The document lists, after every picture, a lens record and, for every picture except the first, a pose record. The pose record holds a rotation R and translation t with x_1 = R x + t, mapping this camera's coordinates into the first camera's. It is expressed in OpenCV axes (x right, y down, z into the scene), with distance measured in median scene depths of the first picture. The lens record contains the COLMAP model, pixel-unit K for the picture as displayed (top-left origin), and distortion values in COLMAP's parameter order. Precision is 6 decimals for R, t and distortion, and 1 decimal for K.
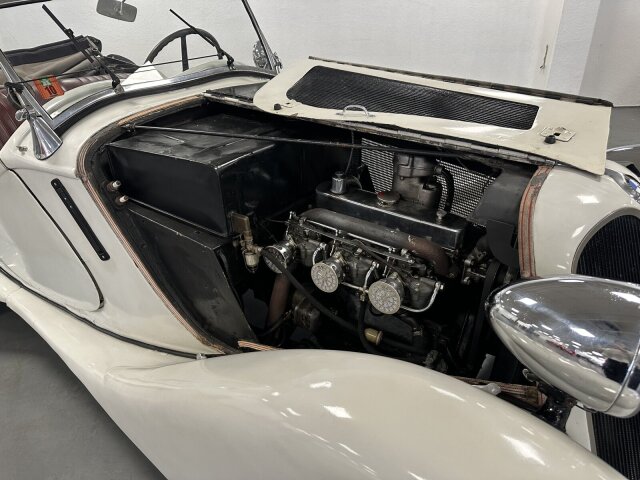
lens RADIAL K [[443.8, 0, 321.4], [0, 443.8, 243.0], [0, 0, 1]] dist [0.029597, -0.056659]
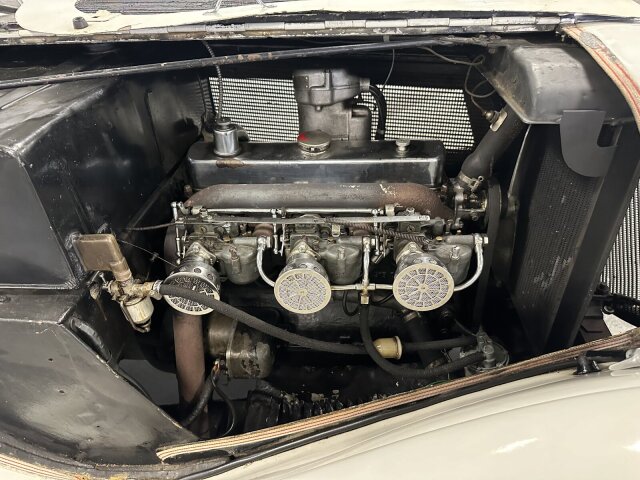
lens RADIAL K [[443.8, 0, 319.9], [0, 443.8, 250.2], [0, 0, 1]] dist [0.029597, -0.056659]
pose [[0.842913, -0.327300, 0.427052, -0.176920], [0.292853, 0.944919, 0.146170, -0.043828], [-0.451371, 0.001855, 0.892335, 0.420791]]
